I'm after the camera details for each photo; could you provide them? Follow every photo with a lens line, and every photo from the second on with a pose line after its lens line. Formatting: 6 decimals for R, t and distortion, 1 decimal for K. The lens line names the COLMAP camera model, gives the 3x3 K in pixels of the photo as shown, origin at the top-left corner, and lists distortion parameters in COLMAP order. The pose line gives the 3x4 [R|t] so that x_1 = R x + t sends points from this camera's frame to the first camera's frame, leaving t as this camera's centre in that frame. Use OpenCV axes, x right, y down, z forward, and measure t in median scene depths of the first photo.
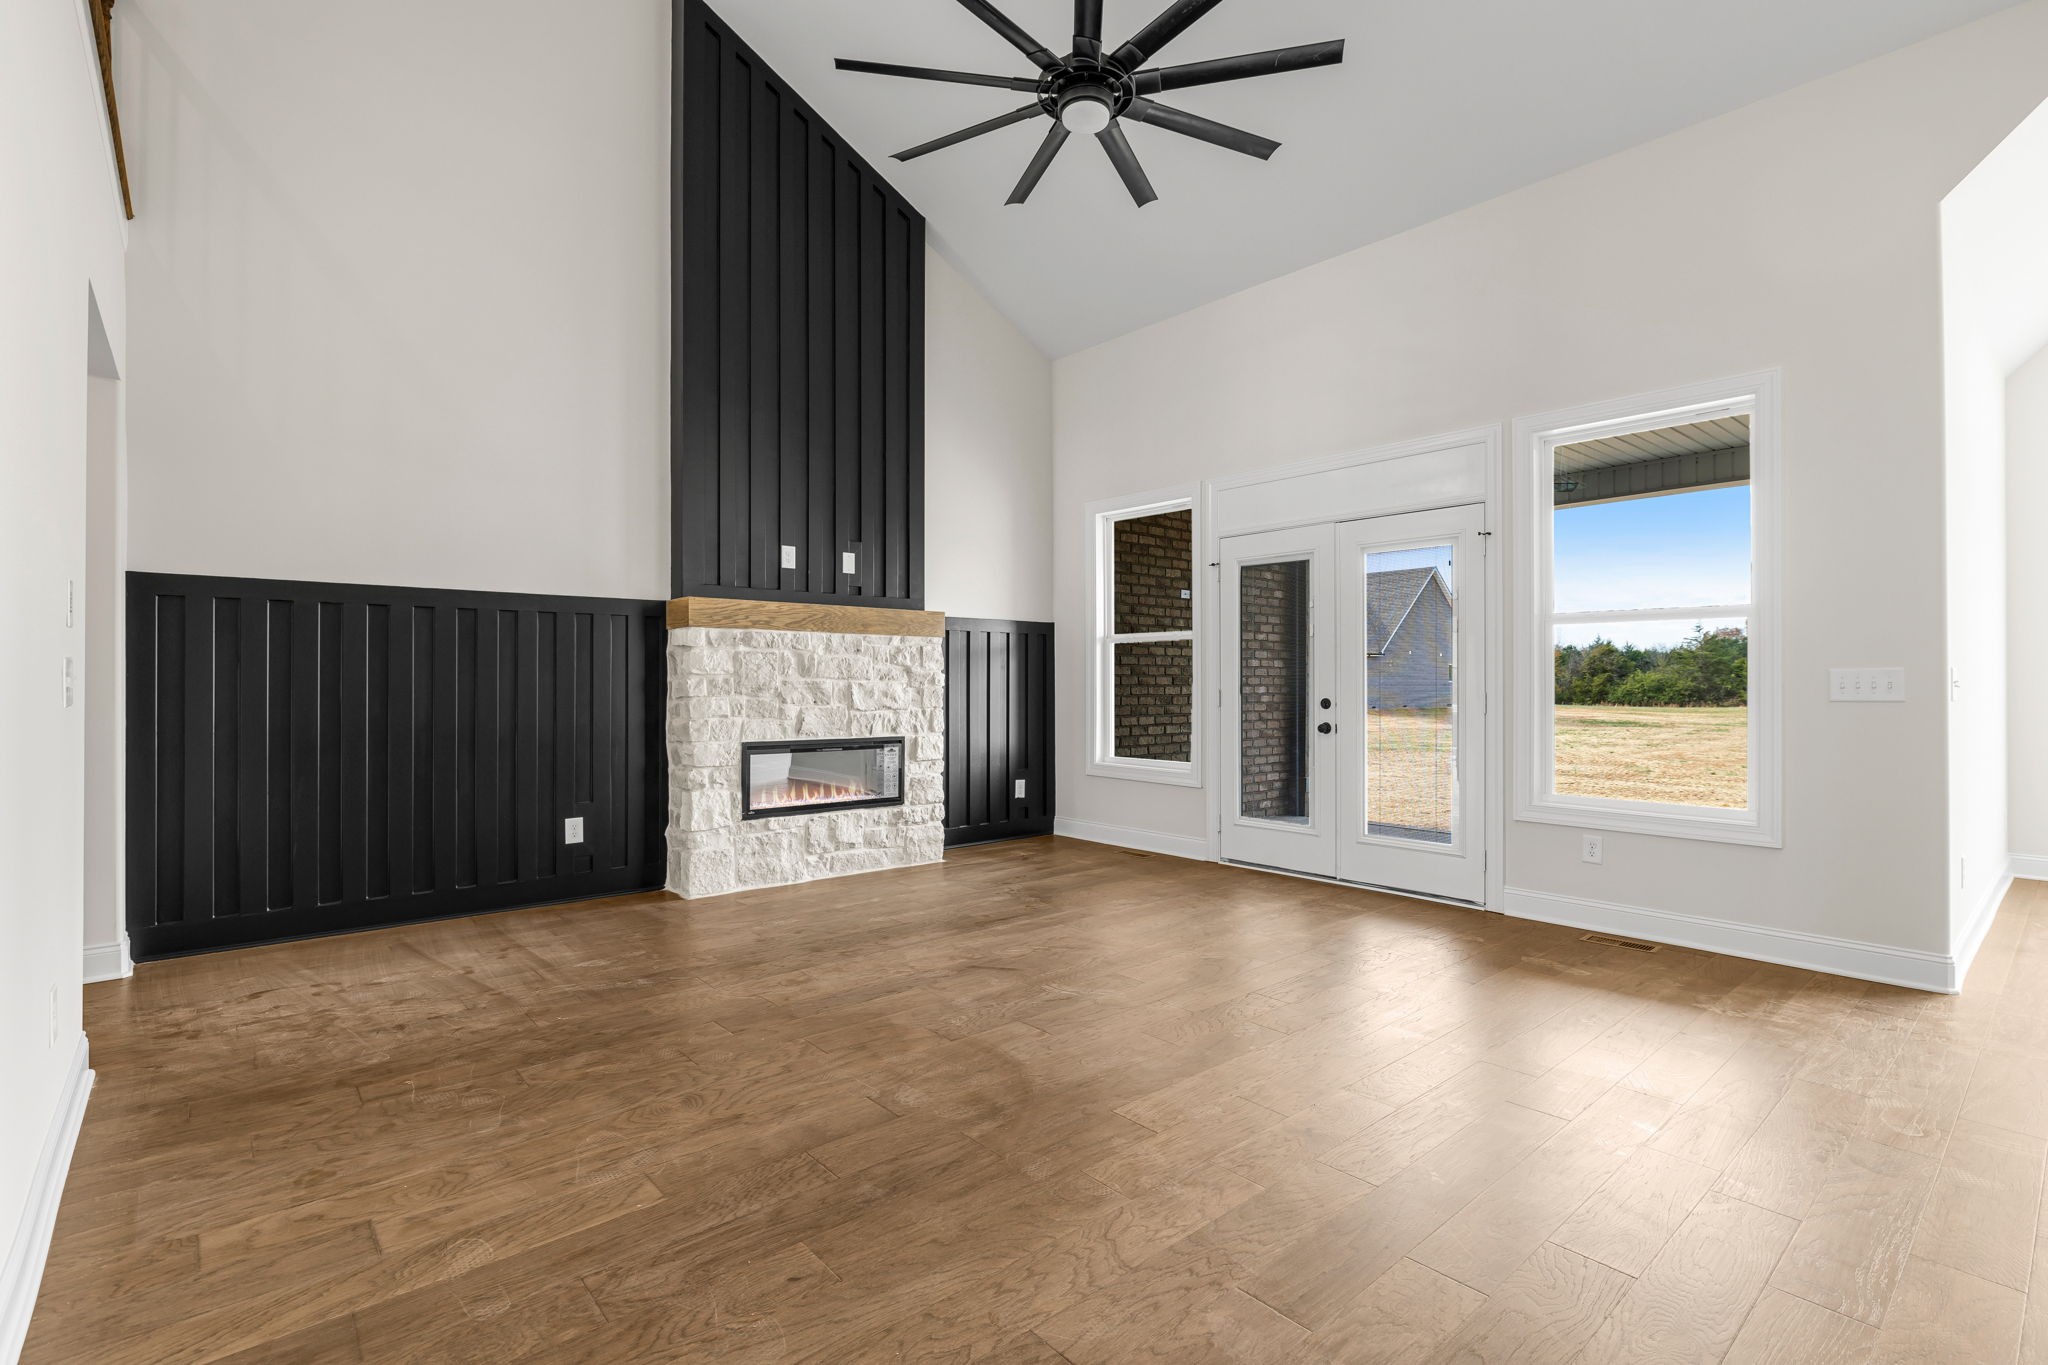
lens RADIAL K [[929.6, 0, 1016.3], [0, 929.6, 676.9], [0, 0, 1]] dist [-0.002354, -0.000429]
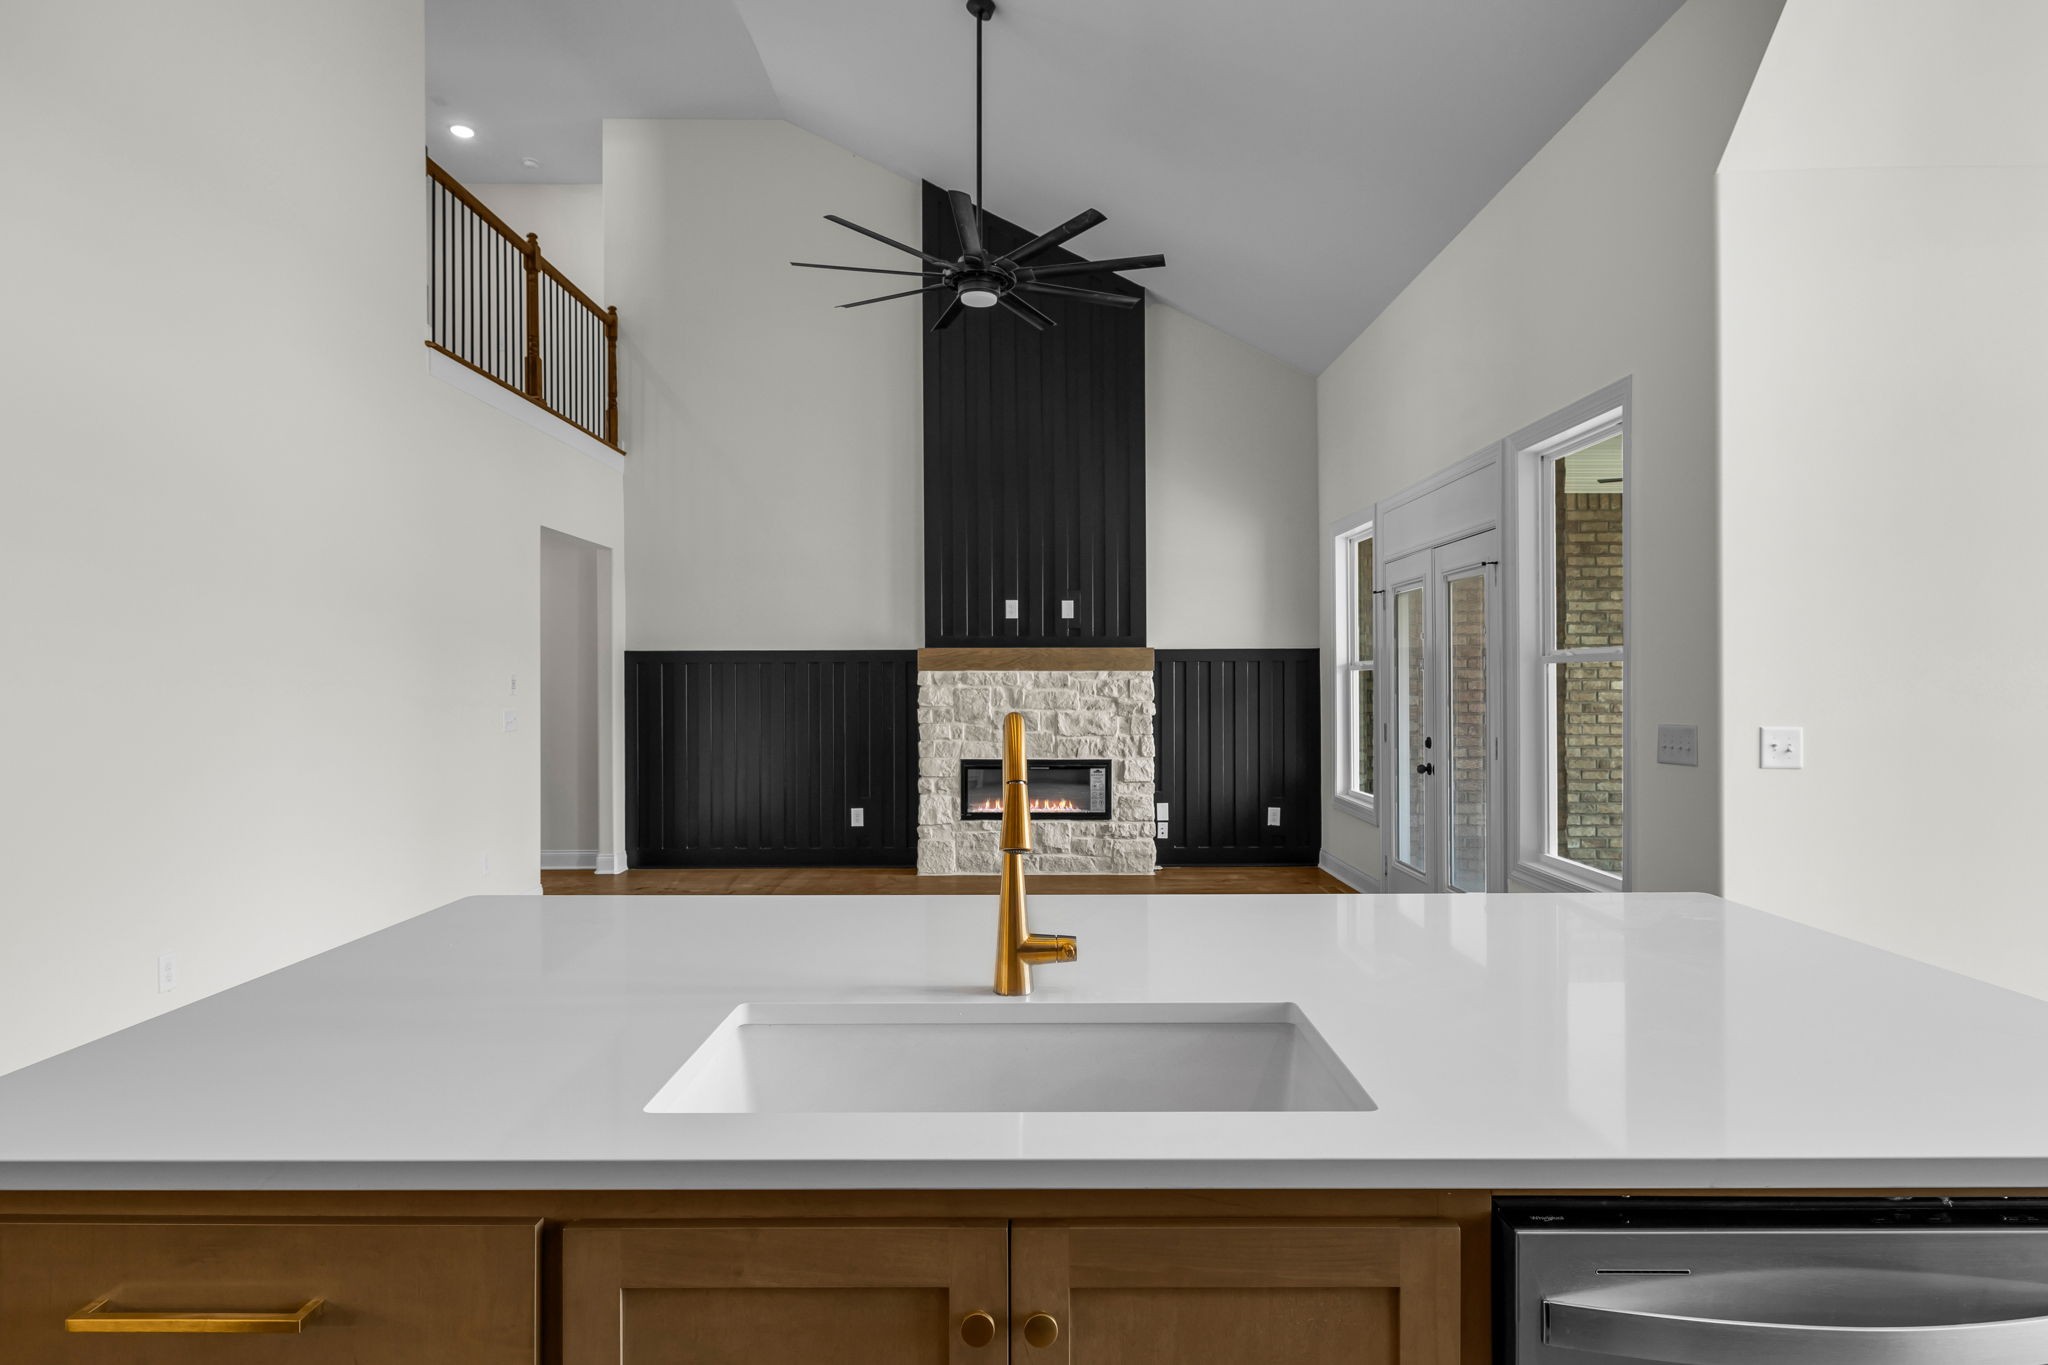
lens RADIAL K [[1080.7, 0, 1029.7], [0, 1080.7, 676.9], [0, 0, 1]] dist [-0.000872, -0.000171]
pose [[0.771370, -0.008445, -0.636330, 0.662121], [0.007244, 0.999964, -0.004490, -0.032546], [0.636345, -0.001146, 0.771404, -0.081029]]
